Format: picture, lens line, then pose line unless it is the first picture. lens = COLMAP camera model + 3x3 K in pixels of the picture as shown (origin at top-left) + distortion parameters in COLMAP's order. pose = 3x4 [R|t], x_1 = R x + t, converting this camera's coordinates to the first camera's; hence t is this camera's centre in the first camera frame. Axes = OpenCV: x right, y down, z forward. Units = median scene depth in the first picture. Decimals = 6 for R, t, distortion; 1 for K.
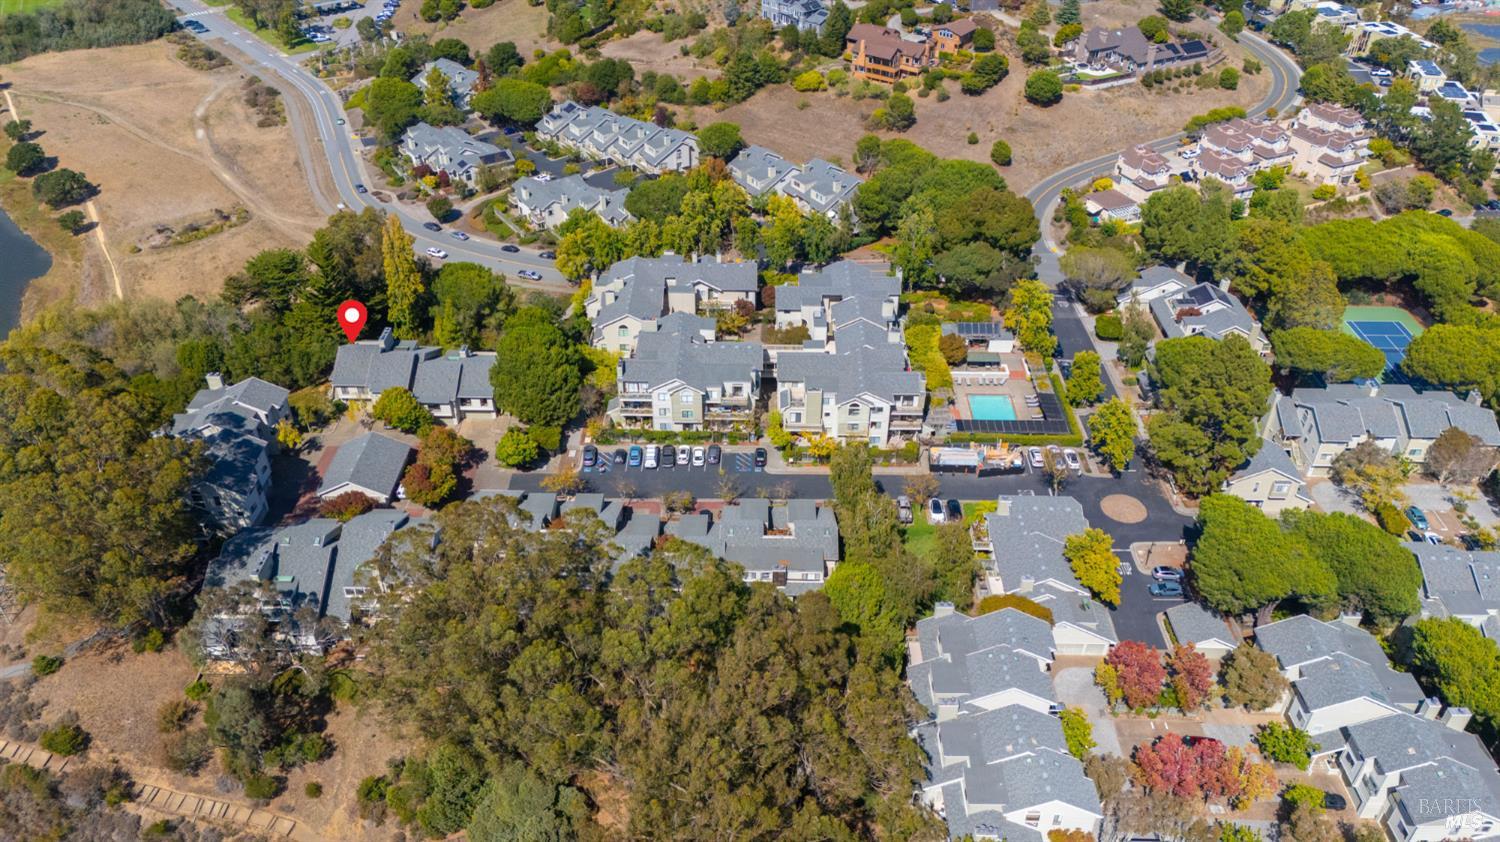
lens RADIAL K [[1102.7, 0, 750.0], [0, 1102.7, 421.0], [0, 0, 1]] dist [0.106418, -0.113875]
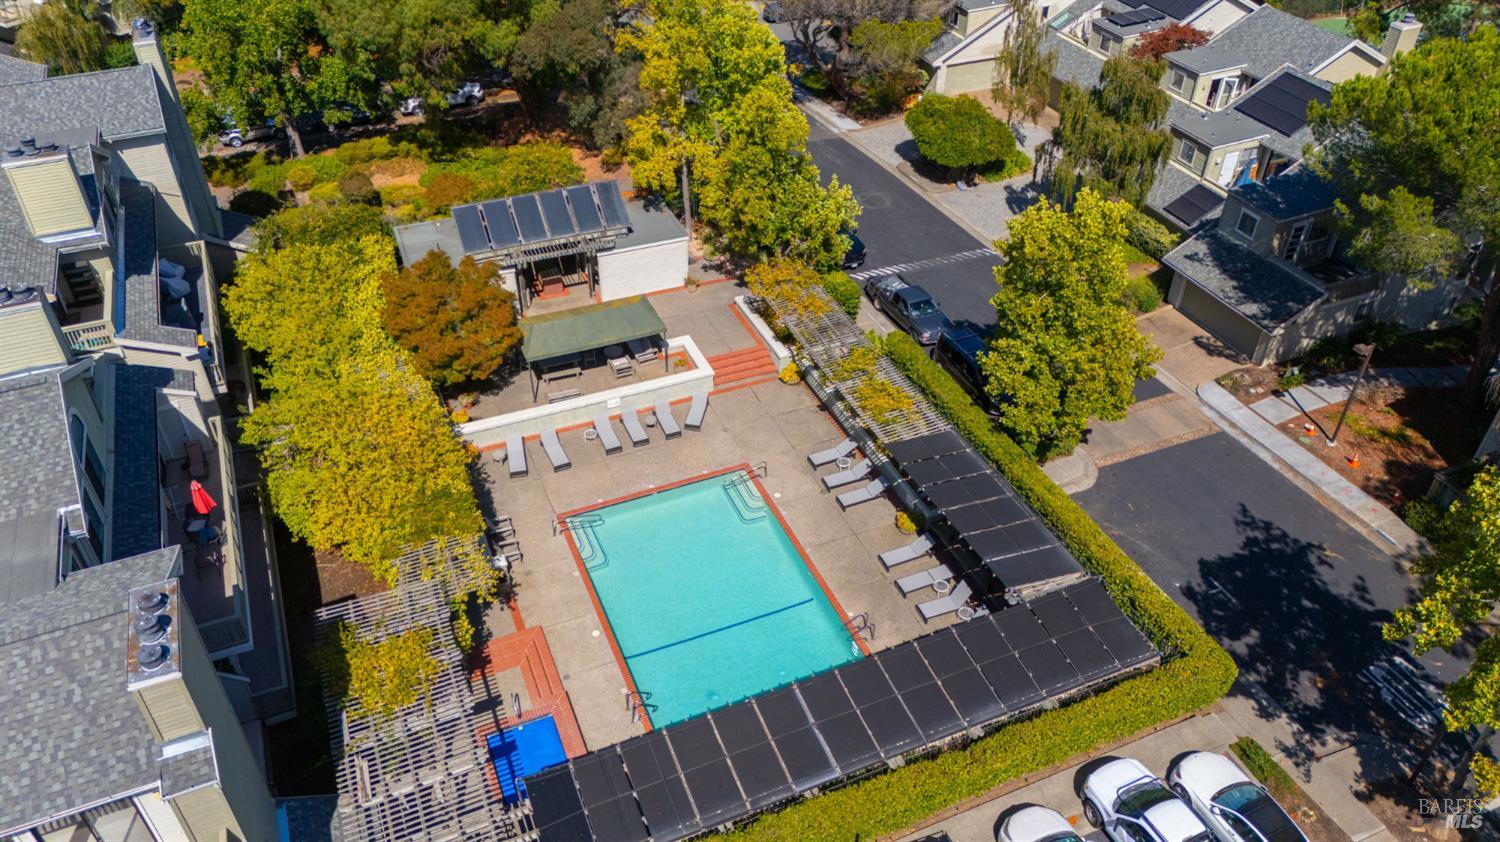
lens RADIAL K [[1102.7, 0, 750.0], [0, 1102.7, 421.0], [0, 0, 1]] dist [0.106418, -0.113875]
pose [[0.913199, -0.250830, 0.321173, 0.158935], [0.236745, 0.968031, 0.082873, -0.049179], [-0.331692, 0.000357, 0.943388, 0.757280]]
